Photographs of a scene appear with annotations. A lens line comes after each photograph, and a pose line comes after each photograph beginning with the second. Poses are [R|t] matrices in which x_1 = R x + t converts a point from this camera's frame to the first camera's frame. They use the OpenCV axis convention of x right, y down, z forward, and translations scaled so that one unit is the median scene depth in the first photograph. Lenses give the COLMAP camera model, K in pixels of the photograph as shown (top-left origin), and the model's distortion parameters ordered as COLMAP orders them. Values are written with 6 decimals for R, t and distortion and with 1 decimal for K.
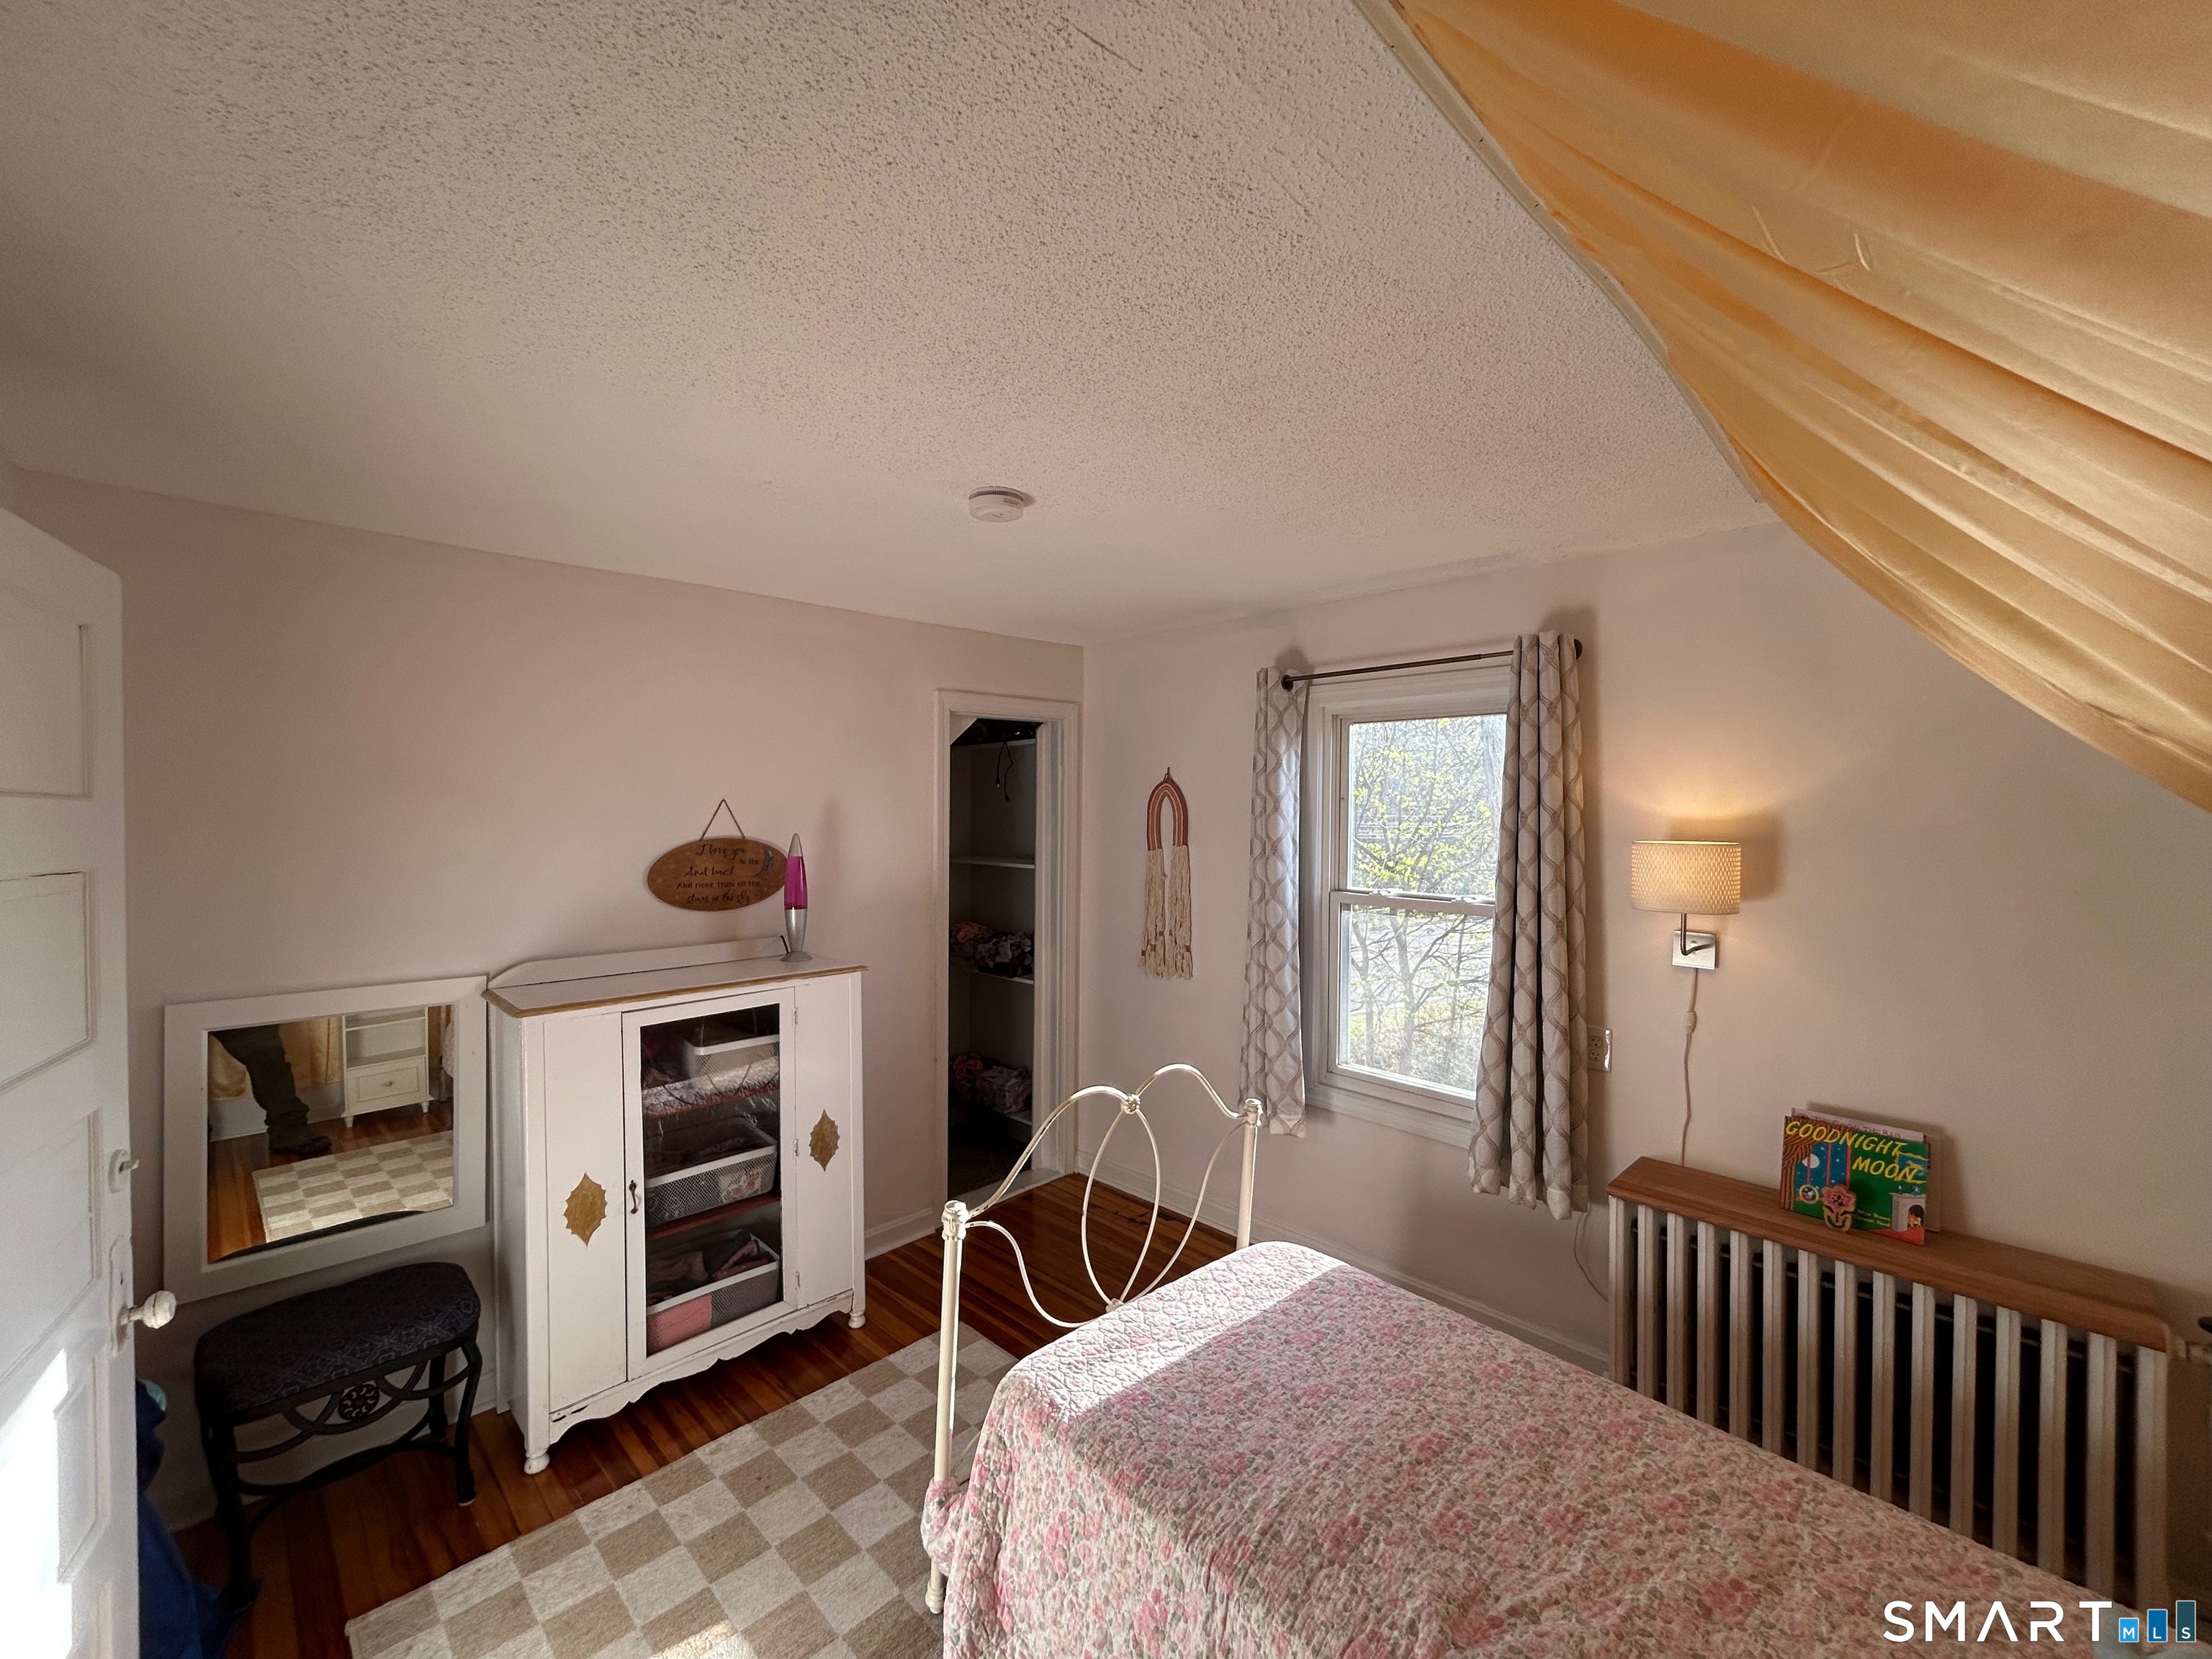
lens RADIAL K [[898.3, 0, 1108.7], [0, 898.3, 821.8], [0, 0, 1]] dist [-0.003947, -0.000804]
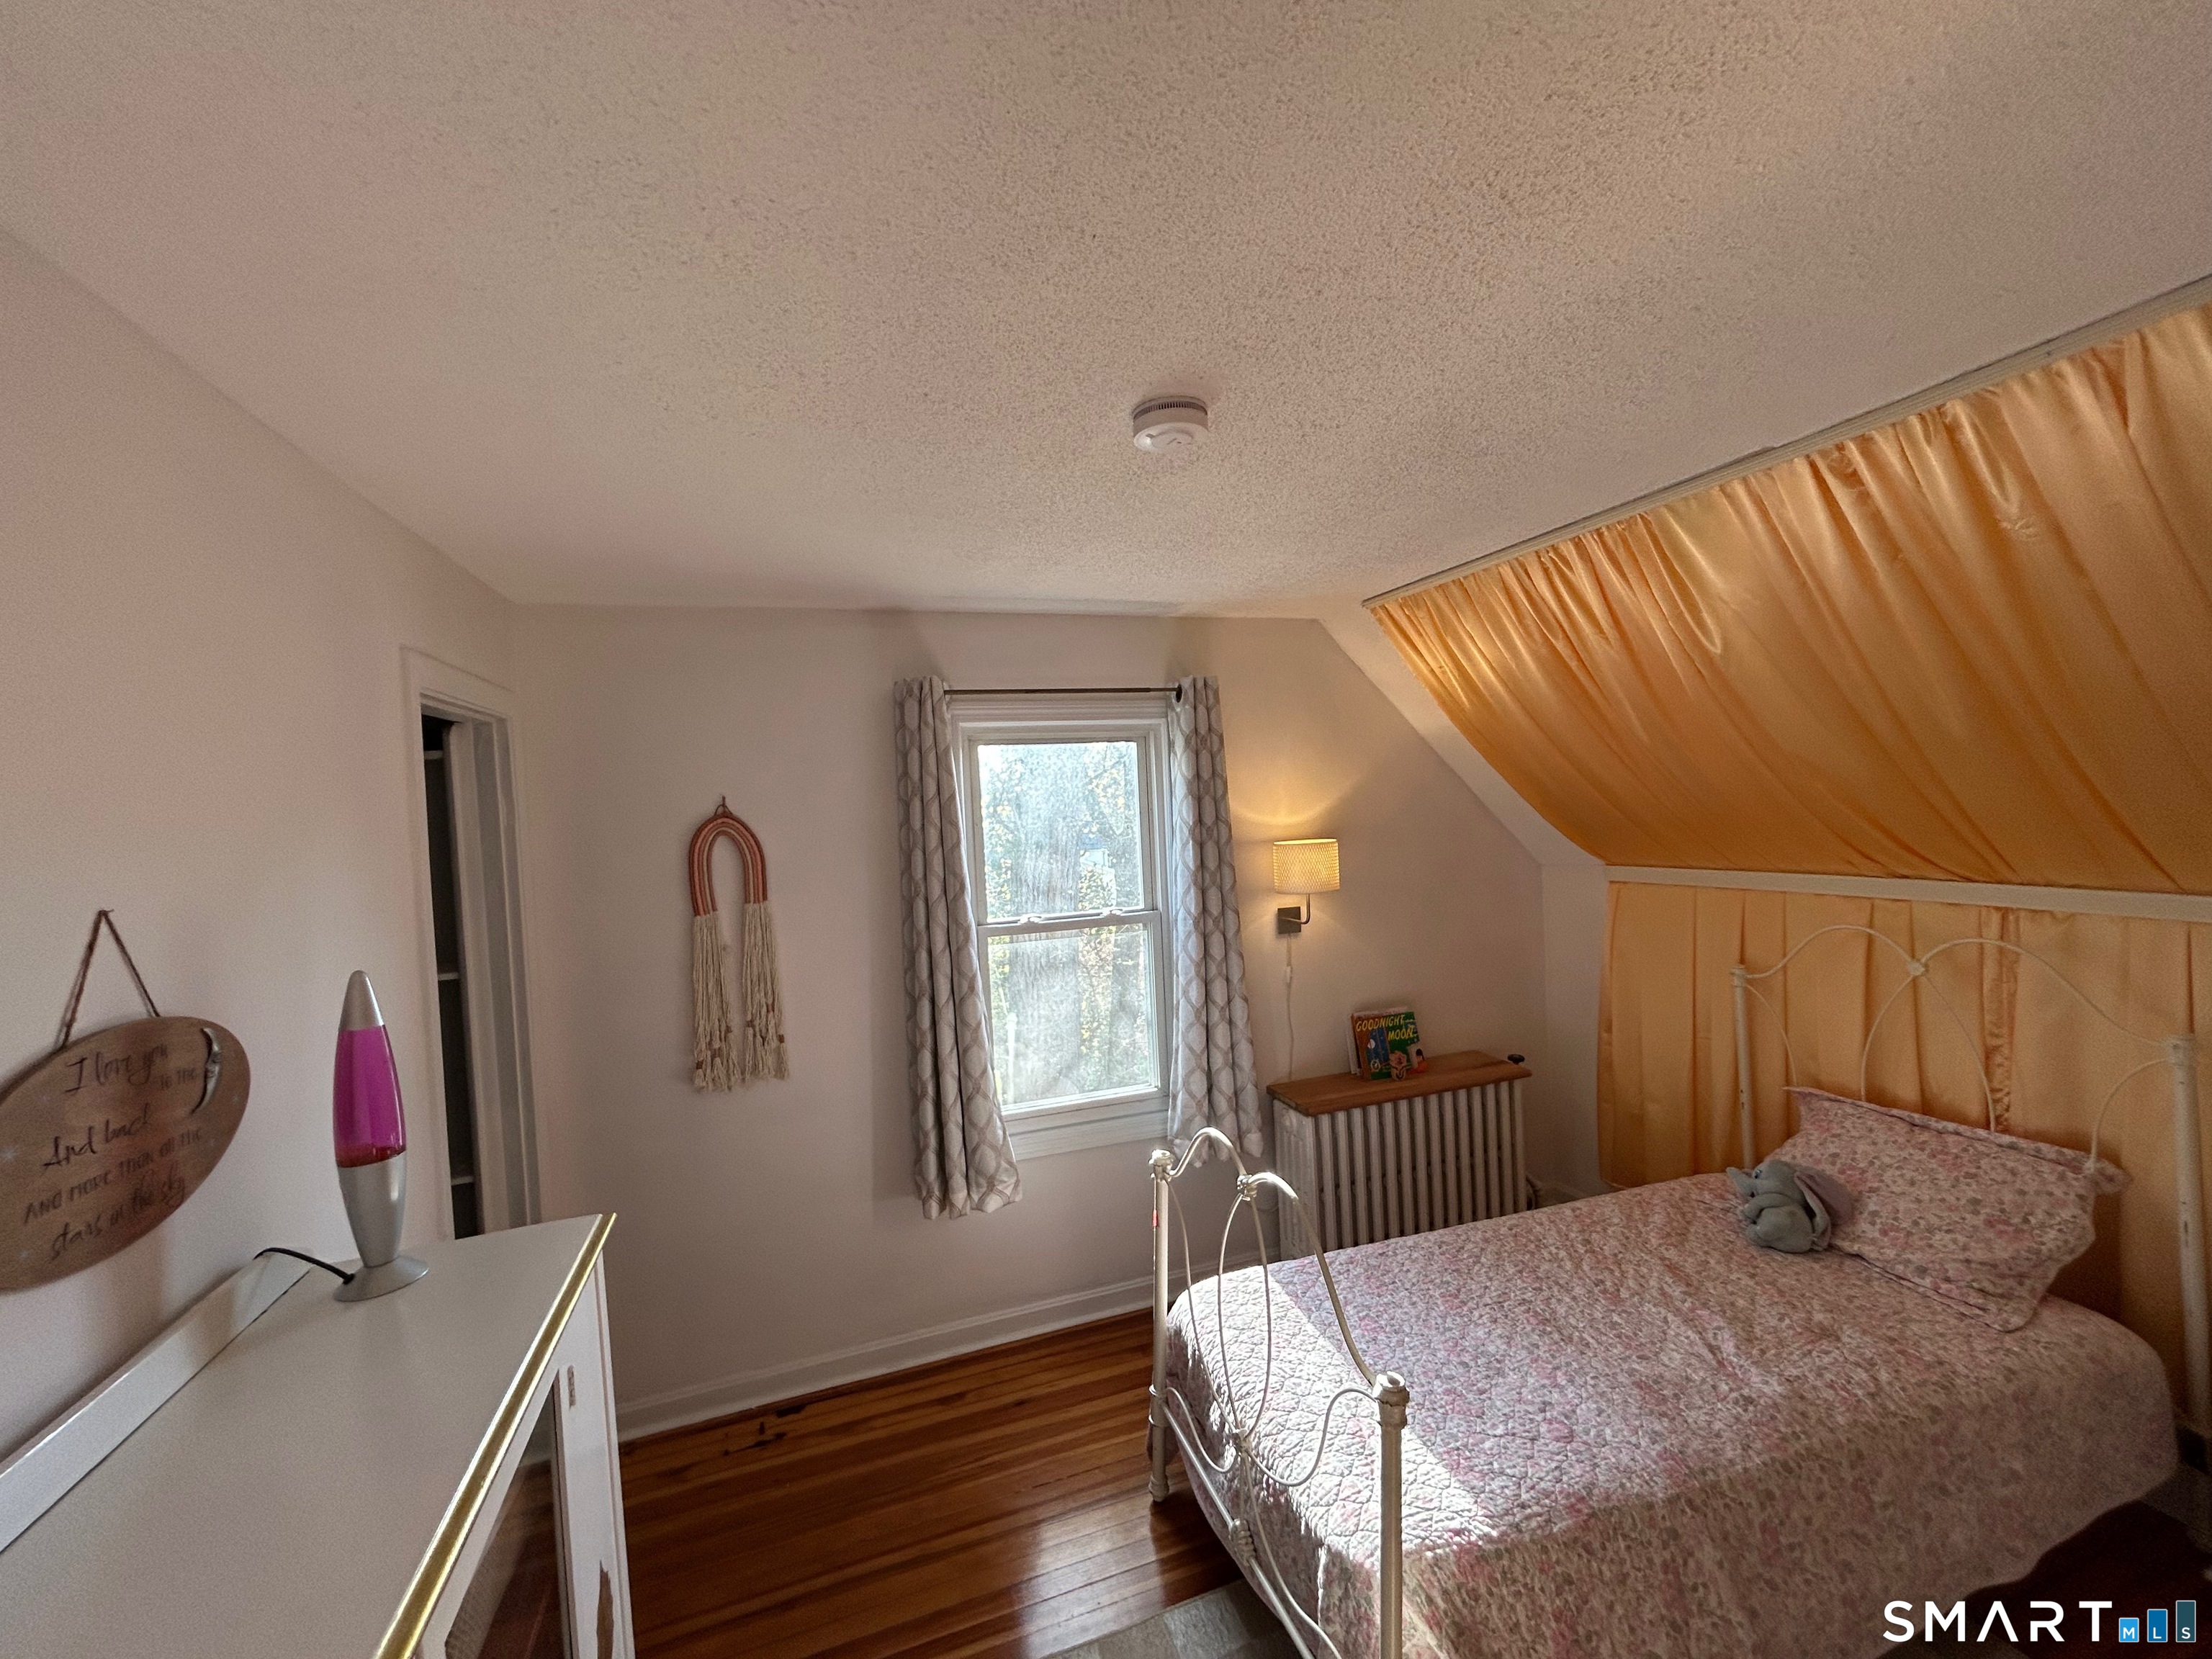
lens RADIAL K [[898.3, 0, 1107.7], [0, 898.3, 822.7], [0, 0, 1]] dist [-0.003947, -0.000804]
pose [[0.429778, -0.042137, 0.901951, -0.560176], [0.066558, 0.997671, 0.014894, -0.037658], [-0.900478, 0.053631, 0.431582, 0.516187]]
